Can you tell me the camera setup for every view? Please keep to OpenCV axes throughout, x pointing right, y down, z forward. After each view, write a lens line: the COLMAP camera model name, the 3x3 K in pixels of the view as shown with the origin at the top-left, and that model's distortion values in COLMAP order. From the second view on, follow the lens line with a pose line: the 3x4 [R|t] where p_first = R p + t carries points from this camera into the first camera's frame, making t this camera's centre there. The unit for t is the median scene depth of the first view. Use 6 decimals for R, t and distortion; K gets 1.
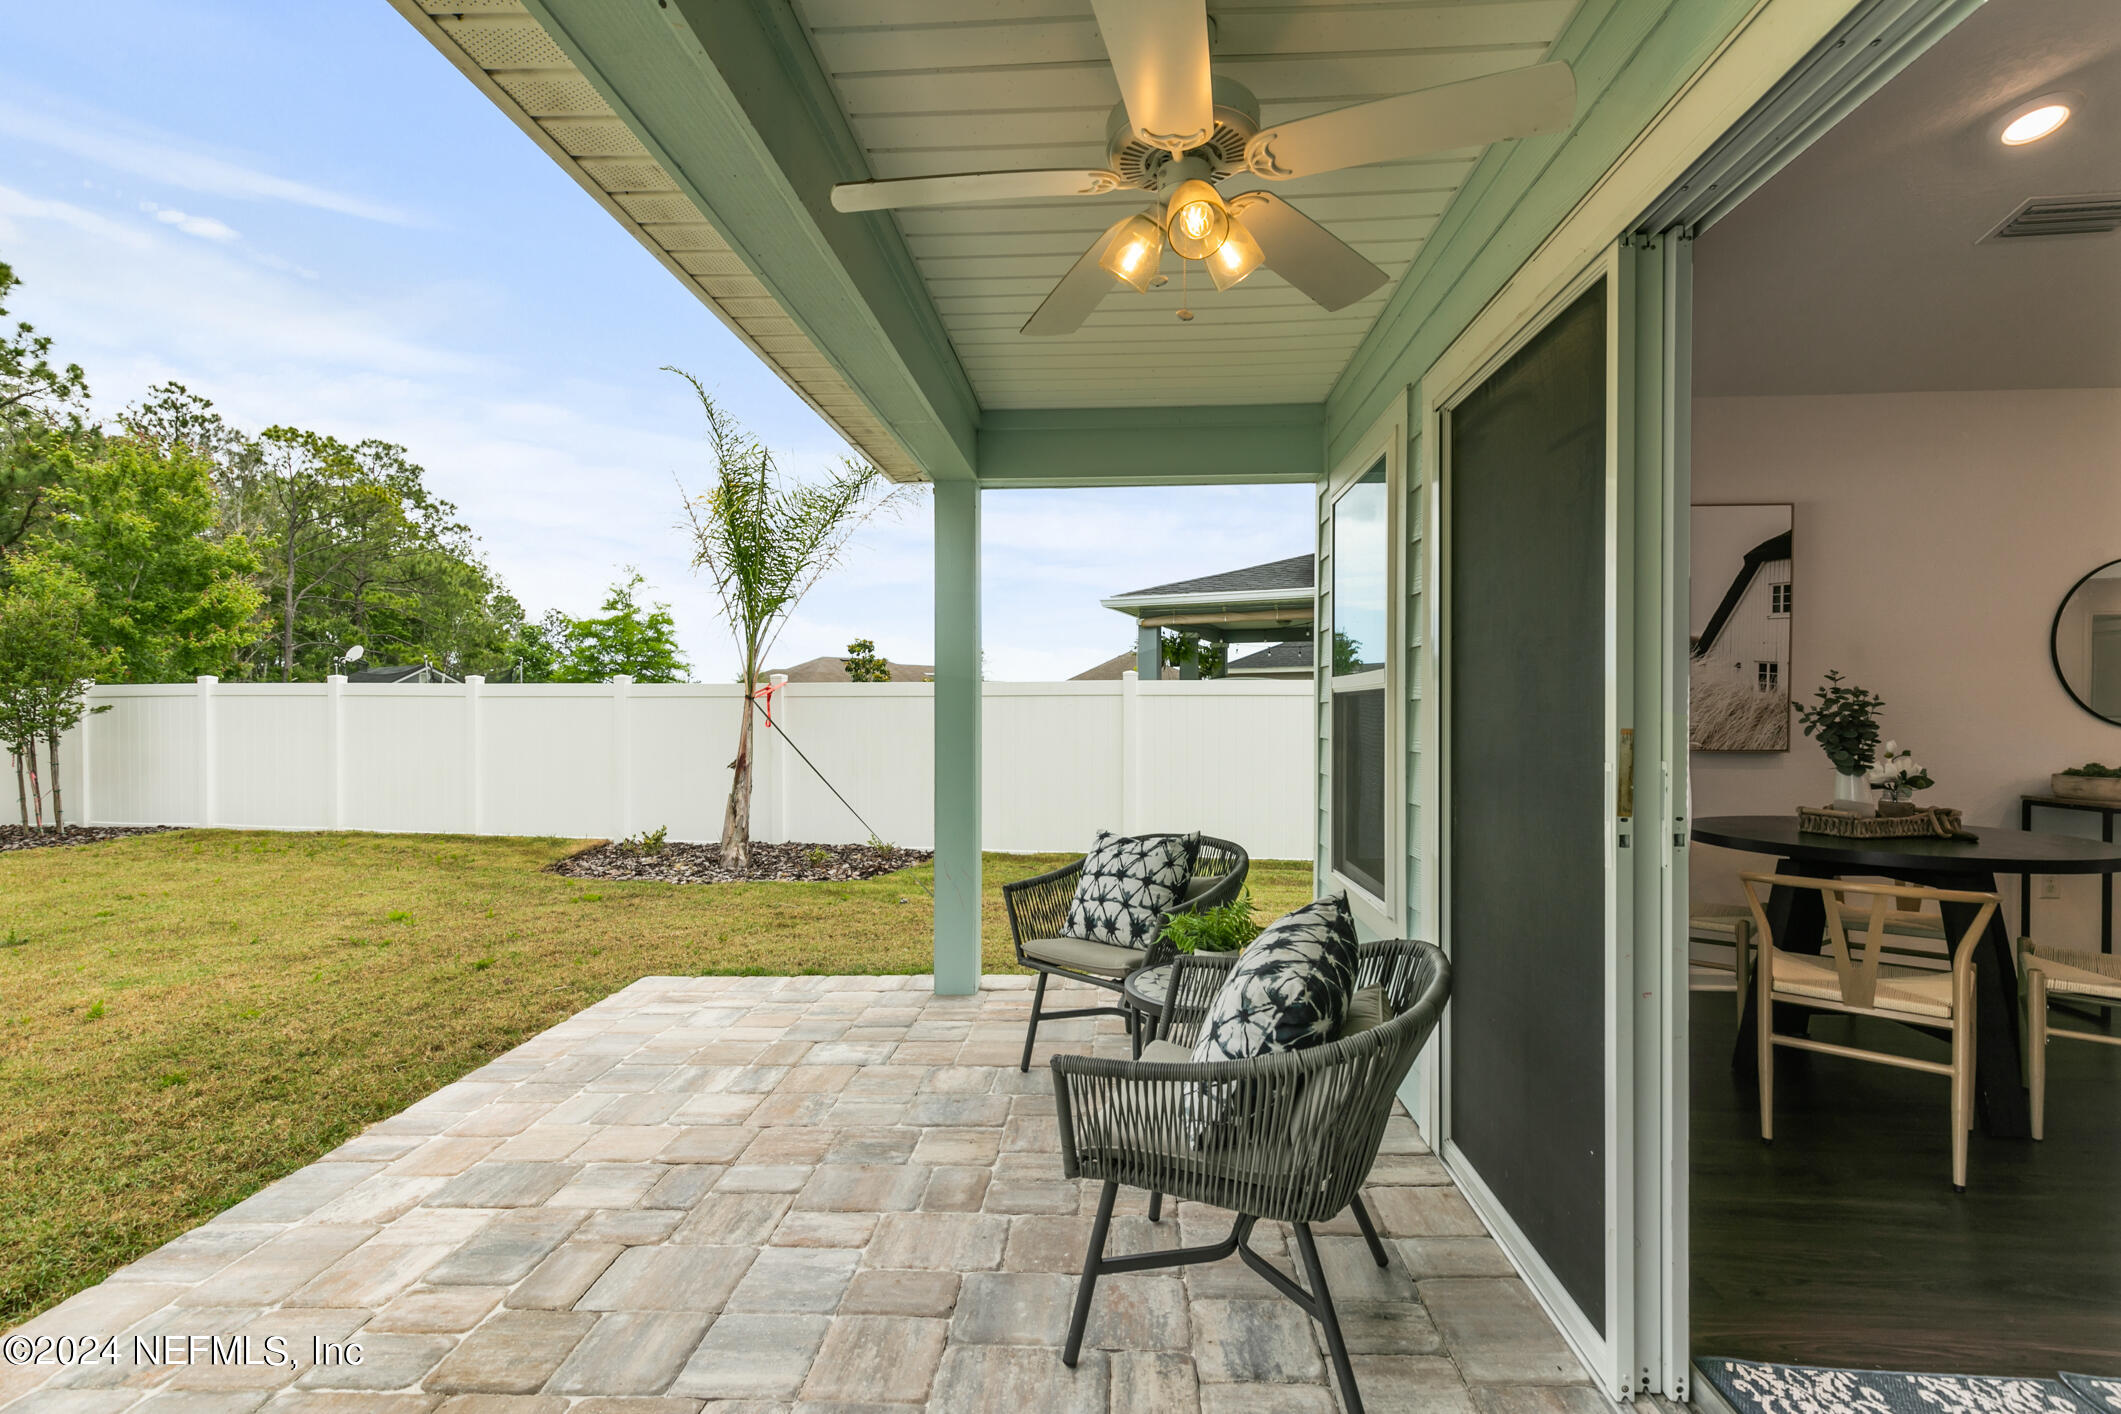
lens RADIAL K [[965.2, 0, 1068.9], [0, 965.2, 719.0], [0, 0, 1]] dist [0.010748, -0.000542]
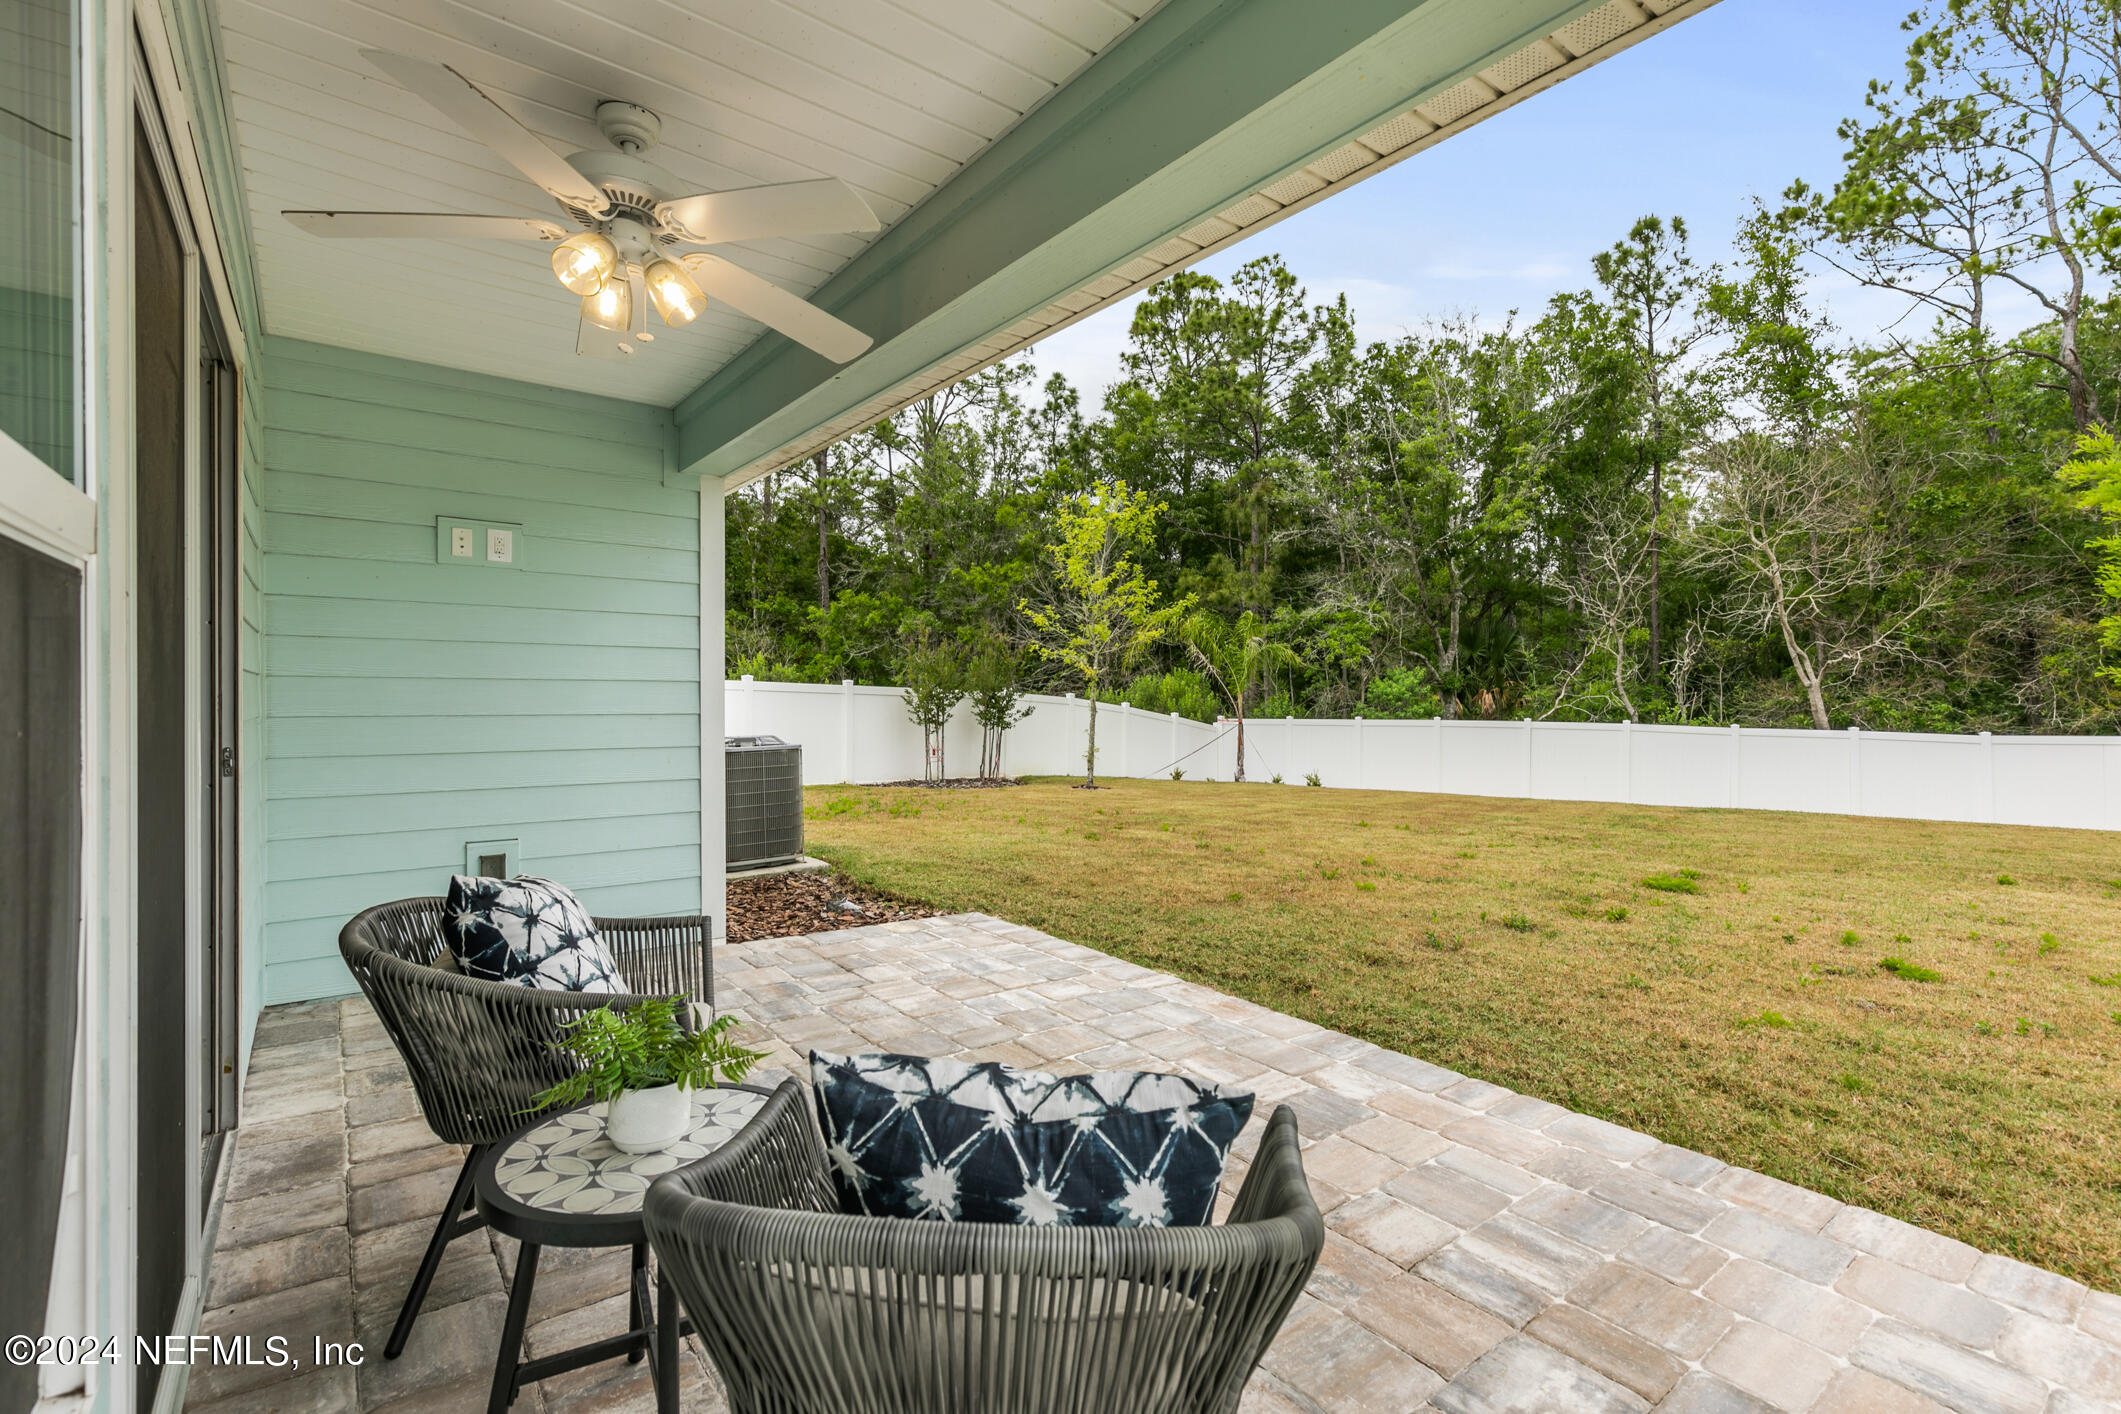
lens RADIAL K [[946.6, 0, 1065.4], [0, 946.6, 703.0], [0, 0, 1]] dist [0.011253, -0.000297]
pose [[-0.750743, 0.003318, -0.660586, 0.182447], [-0.012222, 0.999746, 0.018911, -0.003400], [0.660481, 0.022271, -0.750513, 0.835494]]
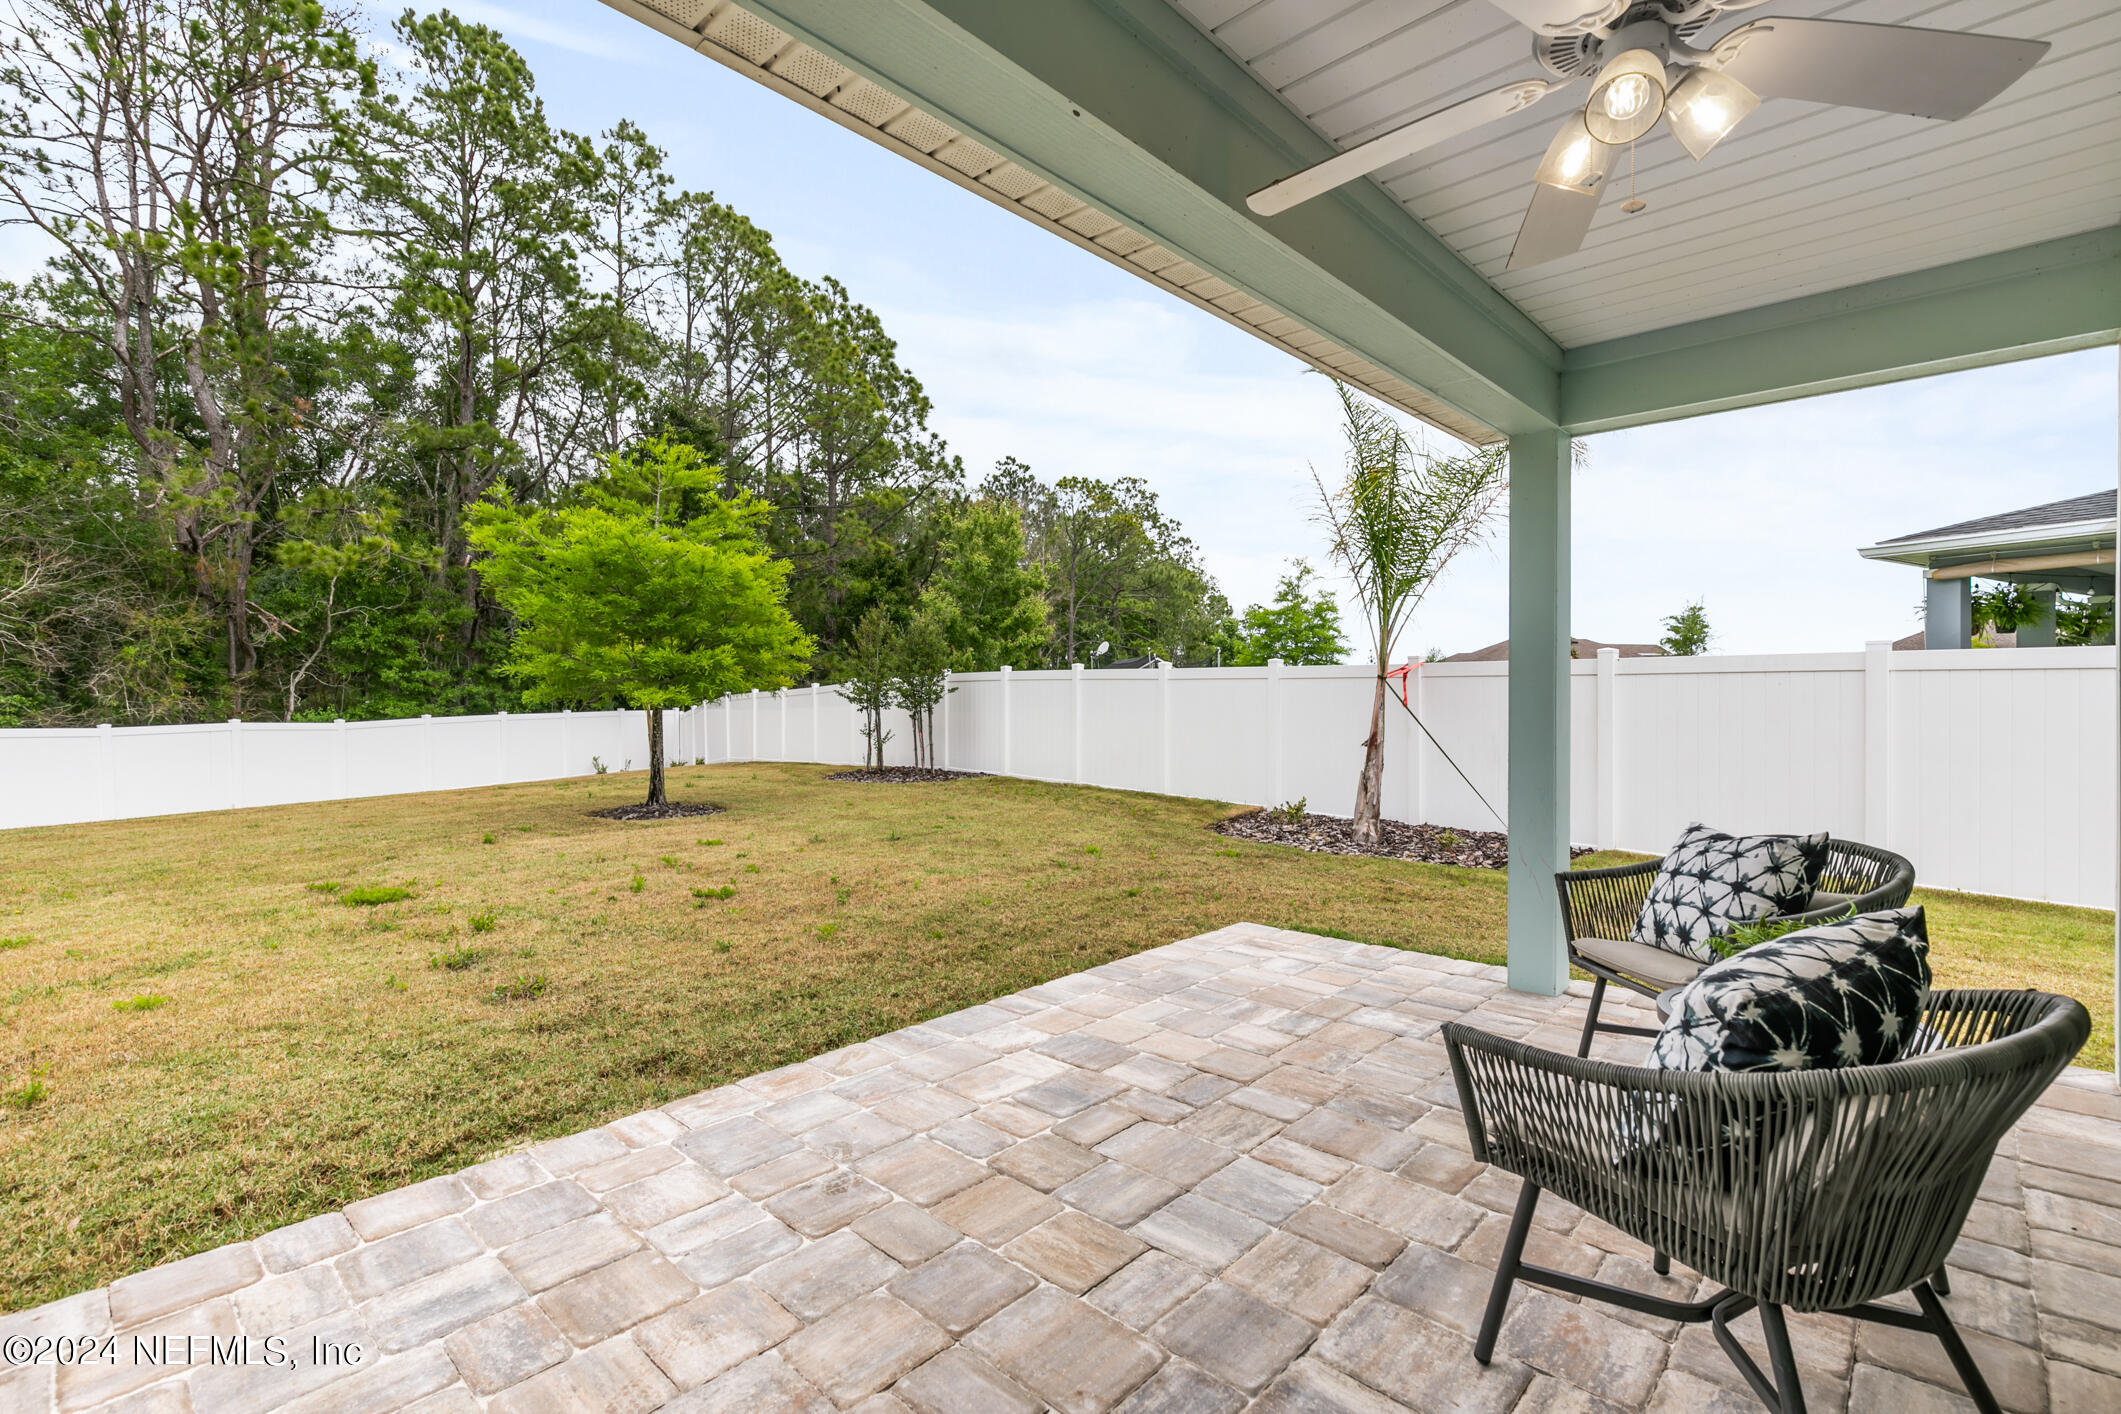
lens RADIAL K [[960.3, 0, 1055.6], [0, 960.3, 697.5], [0, 0, 1]] dist [0.010073, -0.000712]
pose [[0.764970, 0.005850, -0.644039, 0.103741], [-0.010801, 0.999935, -0.003746, 0.011146], [0.643975, 0.009822, 0.764983, 0.004045]]
